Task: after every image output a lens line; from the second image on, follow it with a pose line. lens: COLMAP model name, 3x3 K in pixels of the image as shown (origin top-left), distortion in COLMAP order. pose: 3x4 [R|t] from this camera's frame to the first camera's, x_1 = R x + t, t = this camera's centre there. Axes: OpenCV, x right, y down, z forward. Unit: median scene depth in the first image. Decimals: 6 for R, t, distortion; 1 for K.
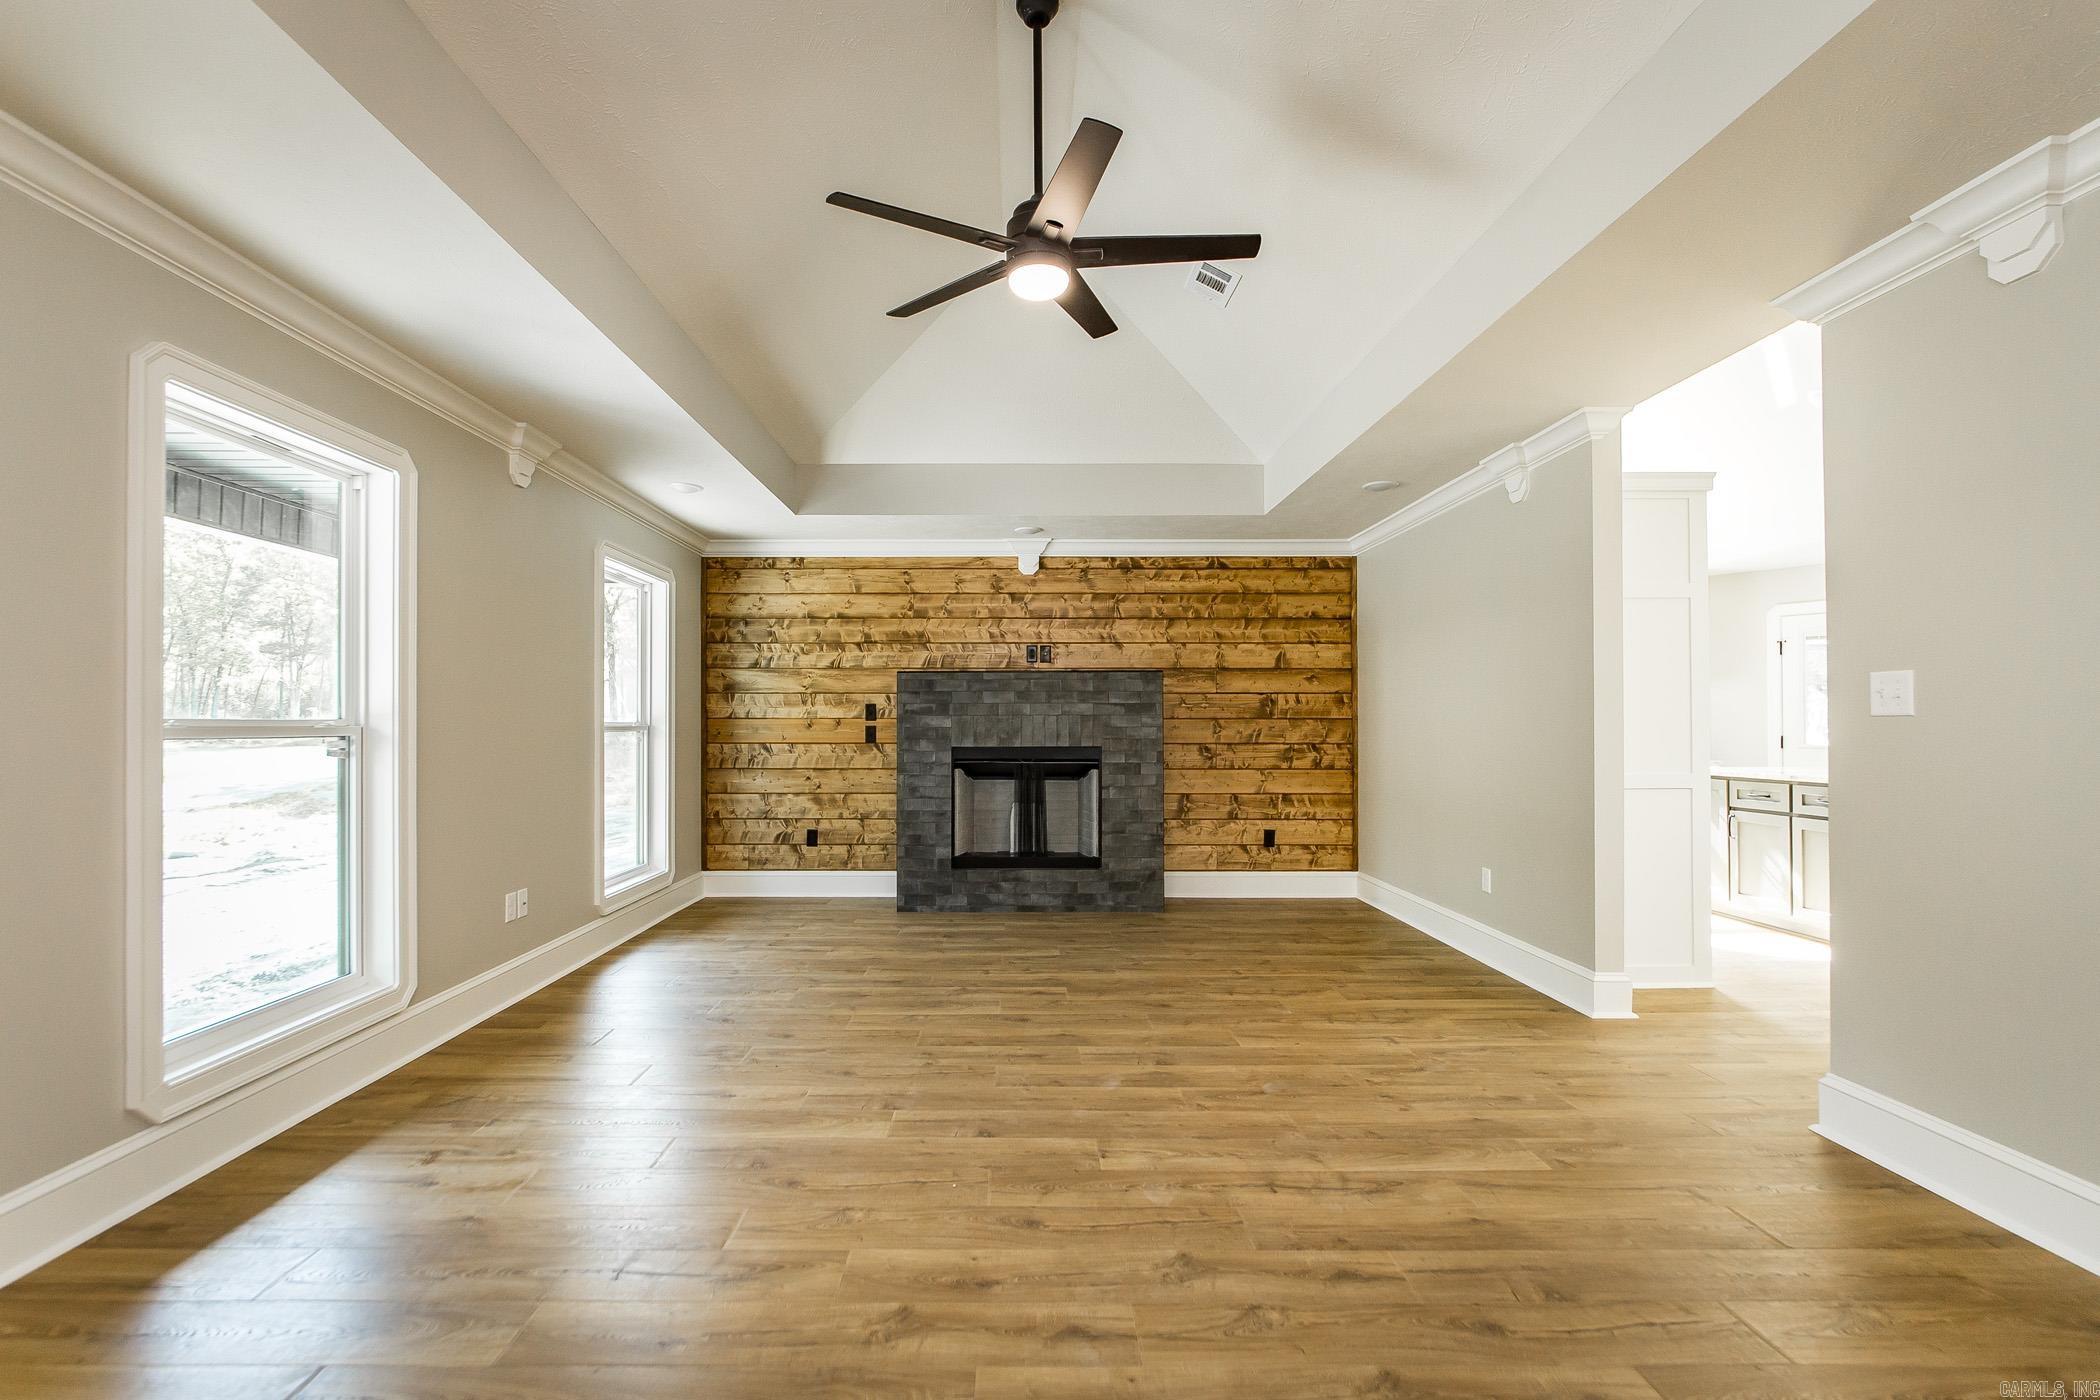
lens RADIAL K [[930.9, 0, 1014.8], [0, 930.9, 726.5], [0, 0, 1]] dist [0.002801, -0.000744]
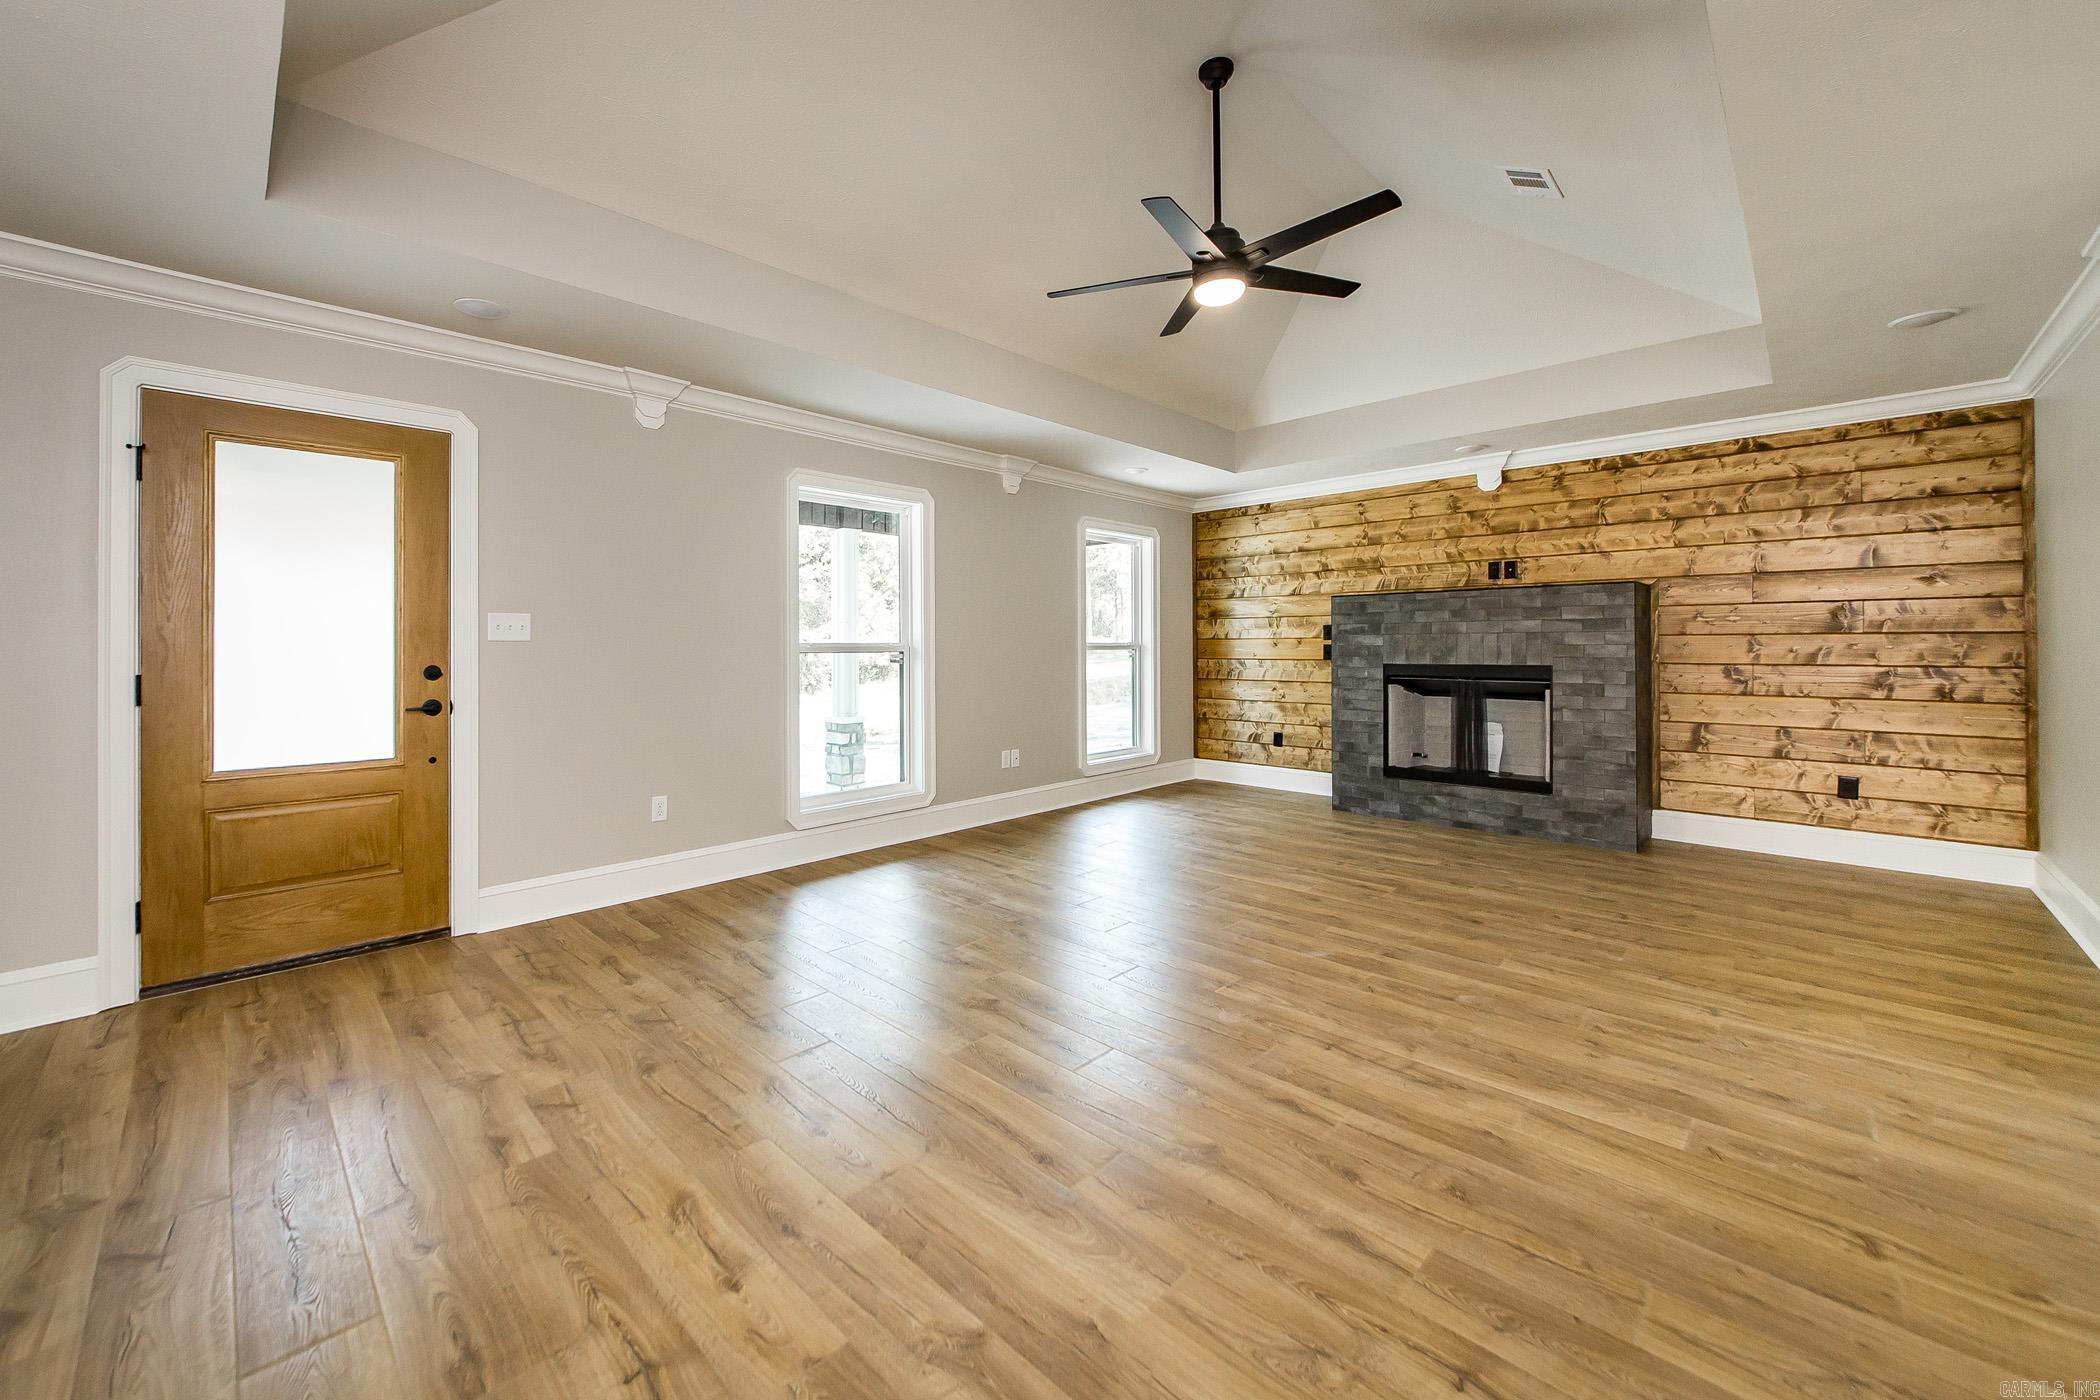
lens RADIAL K [[817.0, 0, 955.4], [0, 817.0, 649.2], [0, 0, 1]] dist [0.002971, -0.000204]
pose [[0.682619, 0.000296, -0.730774, 0.285523], [0.002717, 0.999992, 0.002943, 0.000974], [0.730769, -0.003994, 0.682613, -0.008623]]
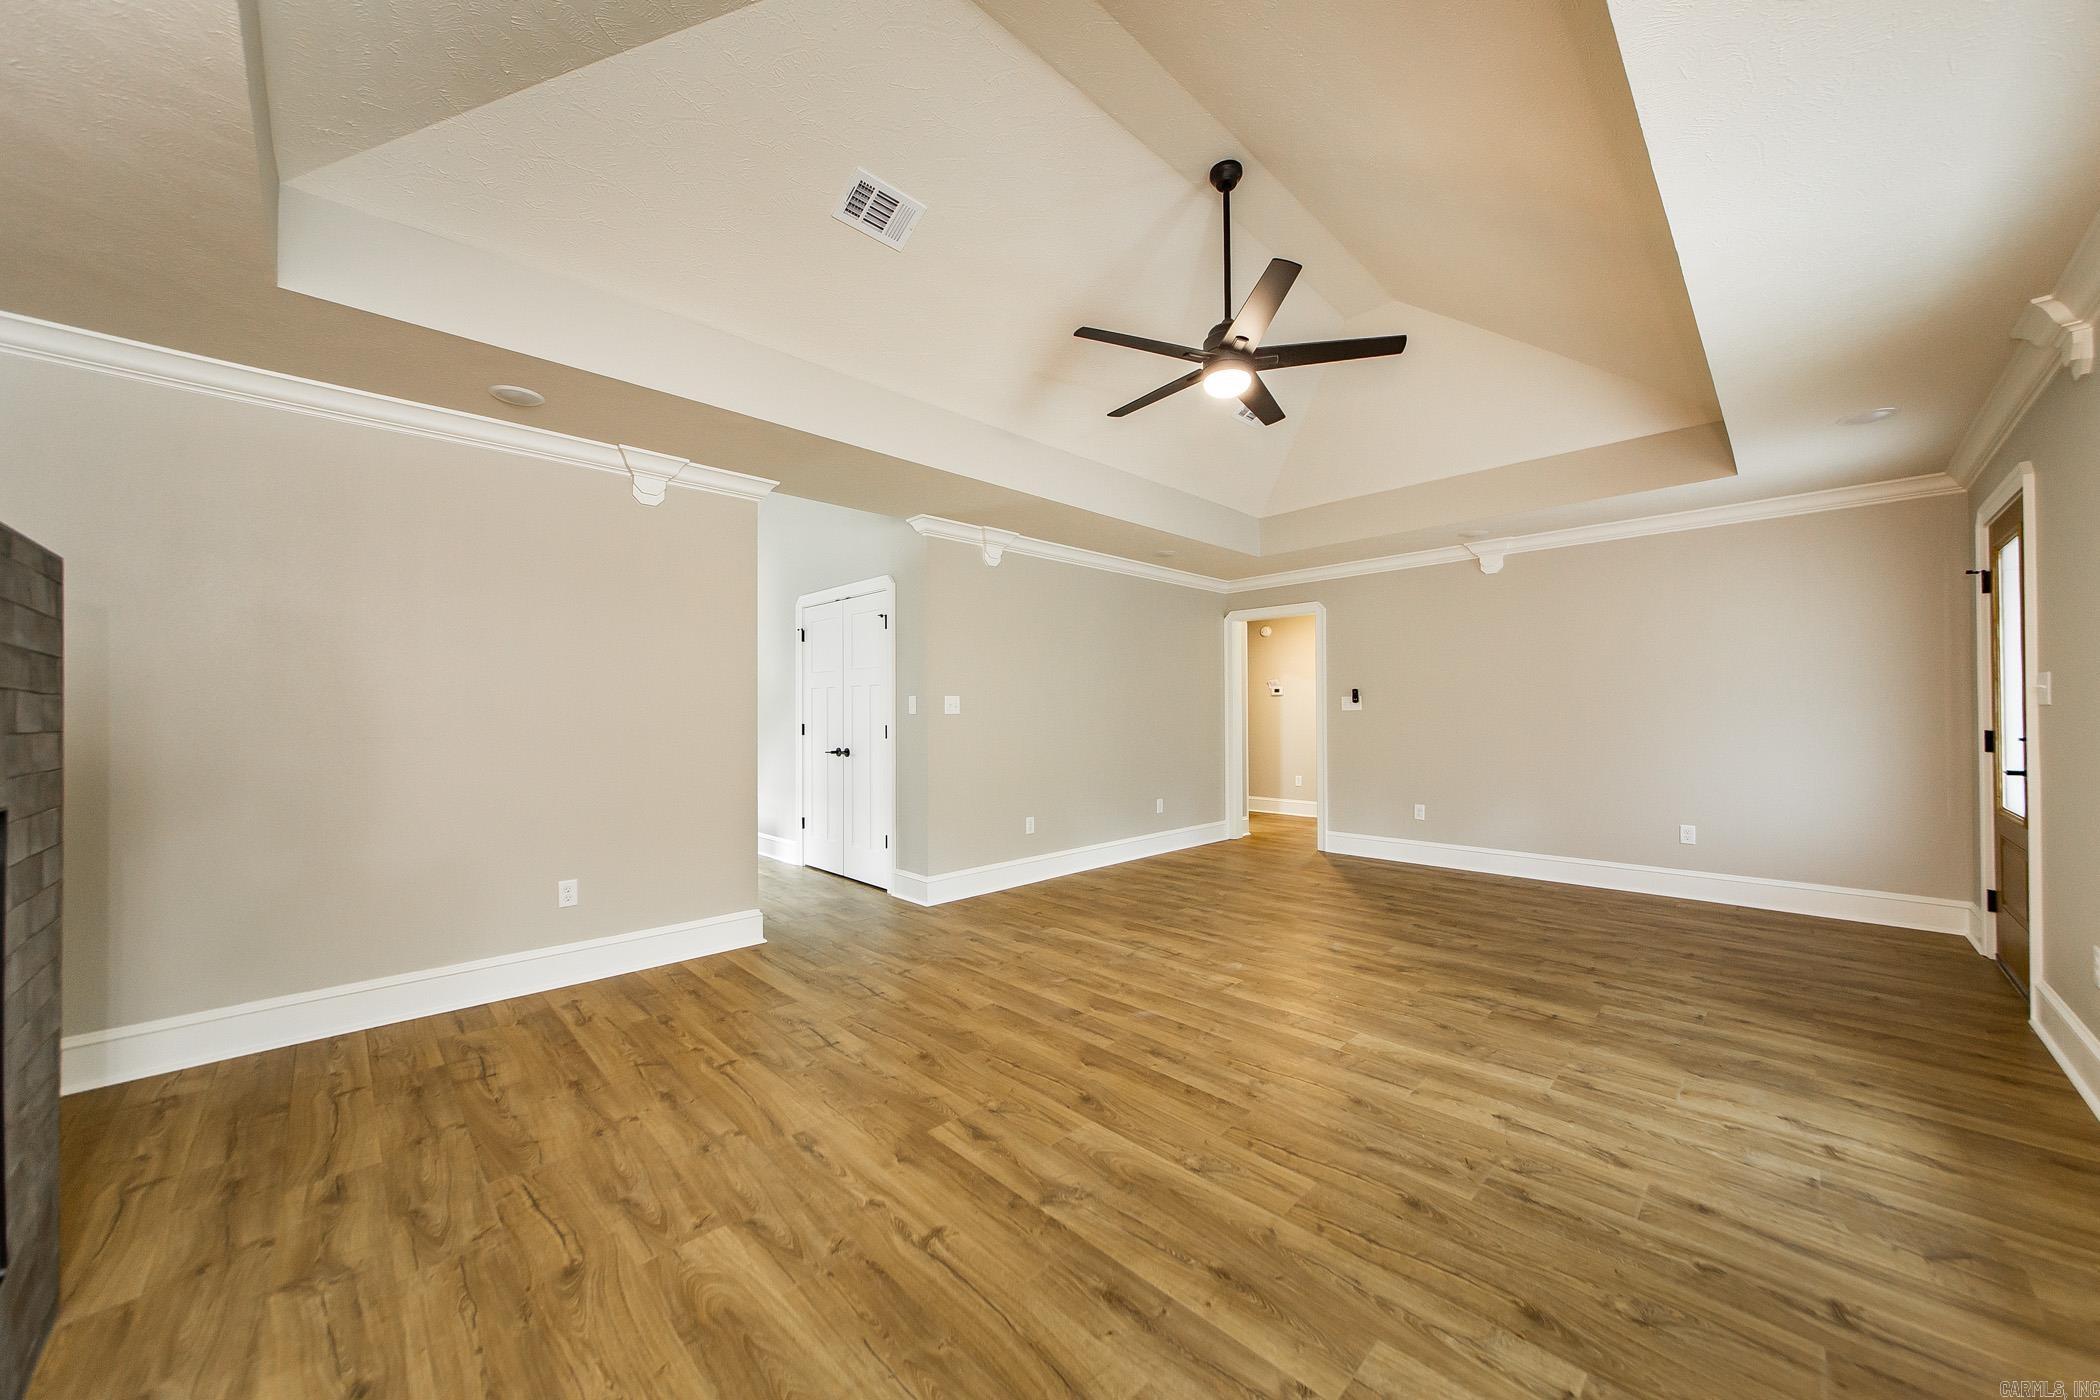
lens RADIAL K [[754.9, 0, 1047.4], [0, 754.9, 692.6], [0, 0, 1]] dist [-0.008238, 0.000382]
pose [[-0.704362, 0.026577, 0.709343, -0.270194], [0.007945, 0.999531, -0.029561, -0.001922], [-0.709796, -0.015186, -0.704243, 0.944373]]
